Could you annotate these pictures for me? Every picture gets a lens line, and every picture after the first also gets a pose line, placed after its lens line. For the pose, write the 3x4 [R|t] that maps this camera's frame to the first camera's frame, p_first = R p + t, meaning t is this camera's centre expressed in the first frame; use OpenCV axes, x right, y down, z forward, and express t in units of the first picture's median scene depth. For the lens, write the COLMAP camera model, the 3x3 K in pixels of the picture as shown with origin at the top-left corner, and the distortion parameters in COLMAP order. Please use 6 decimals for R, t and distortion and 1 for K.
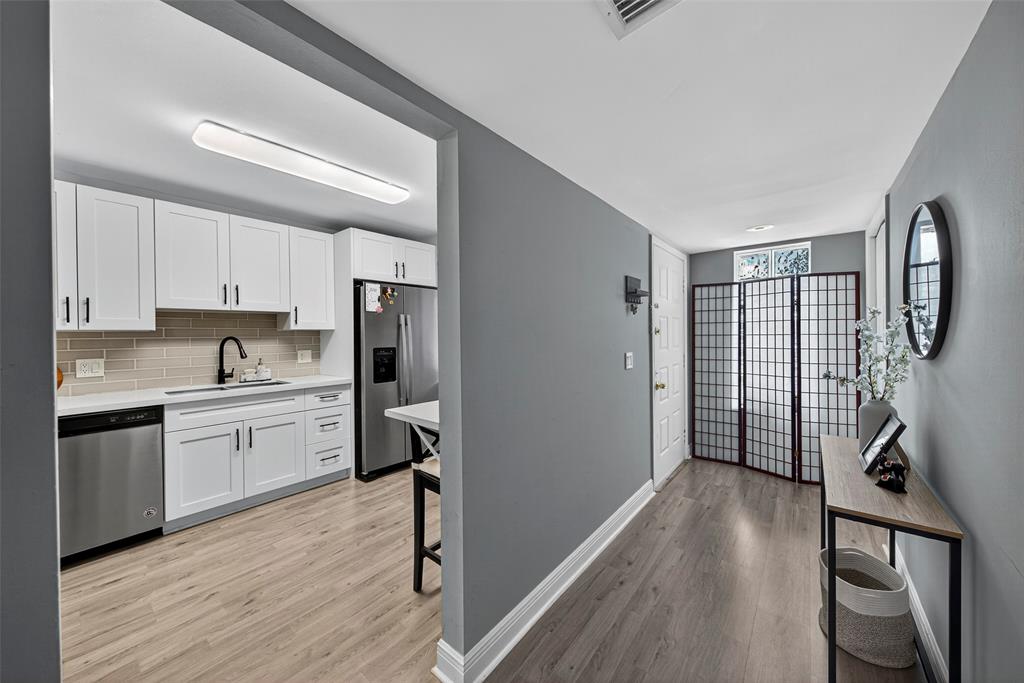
lens RADIAL K [[359.6, 0, 510.0], [0, 359.6, 336.0], [0, 0, 1]] dist [0.006054, 0.000408]
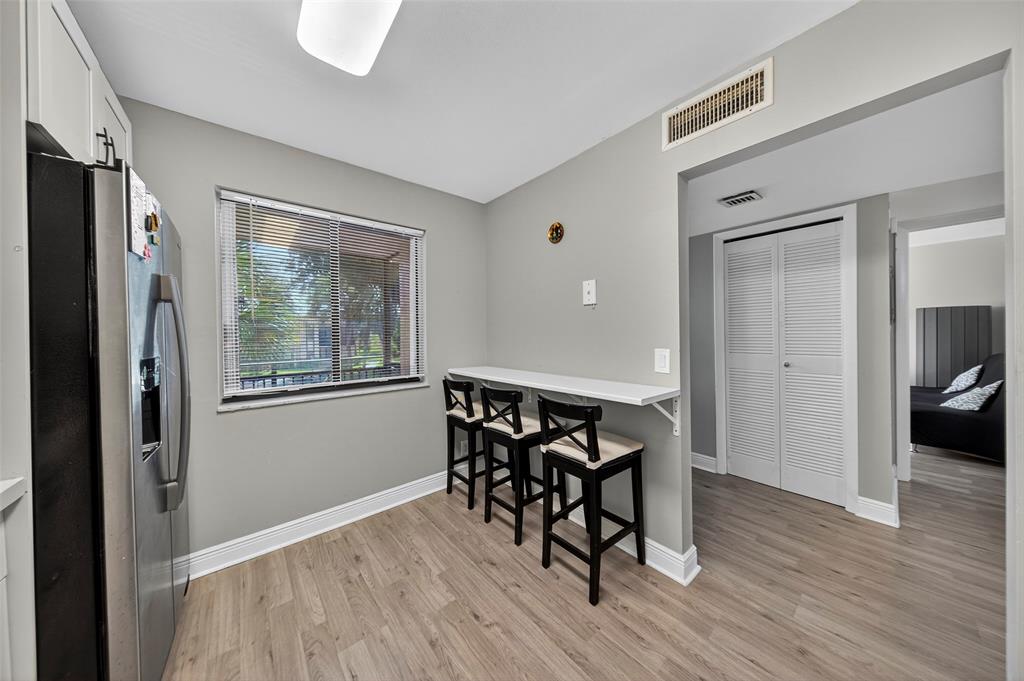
lens RADIAL K [[326.6, 0, 504.2], [0, 326.6, 332.6], [0, 0, 1]] dist [0.001094, -0.000705]
pose [[0.185138, 0.010685, 0.982654, -0.683798], [0.017919, 0.999738, -0.014247, 0.019724], [-0.982549, 0.020246, 0.184898, 0.649071]]
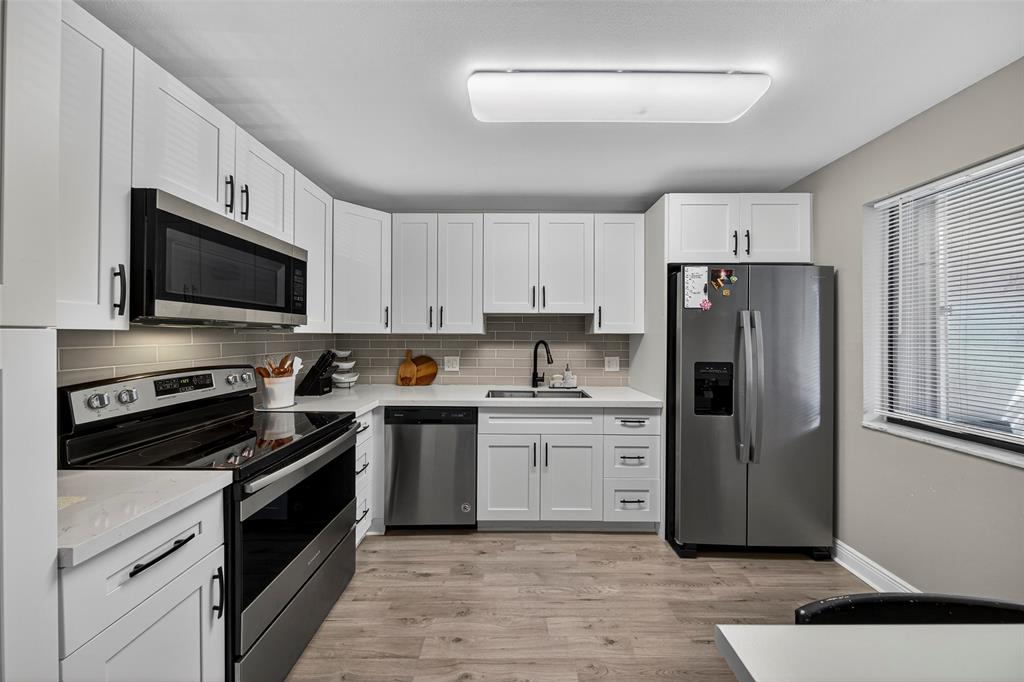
lens RADIAL K [[326.6, 0, 519.6], [0, 326.6, 334.4], [0, 0, 1]] dist [0.001094, -0.000705]
pose [[0.642455, 0.013512, -0.766204, -0.133120], [-0.016630, 0.999855, 0.003688, -0.016635], [0.766143, 0.010373, 0.642587, 0.385127]]
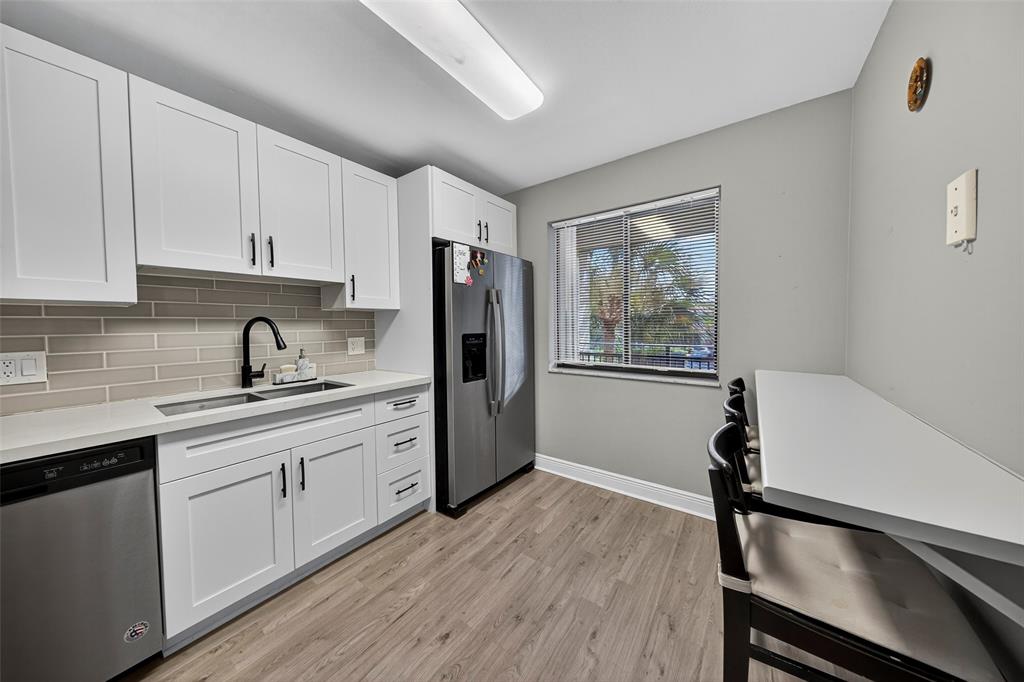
lens RADIAL K [[326.6, 0, 512.9], [0, 326.6, 334.7], [0, 0, 1]] dist [0.001094, -0.000705]
pose [[0.997983, -0.002230, 0.063450, -0.347303], [0.000543, 0.999646, 0.026589, 0.018707], [-0.063487, -0.026501, 0.997631, 0.368983]]
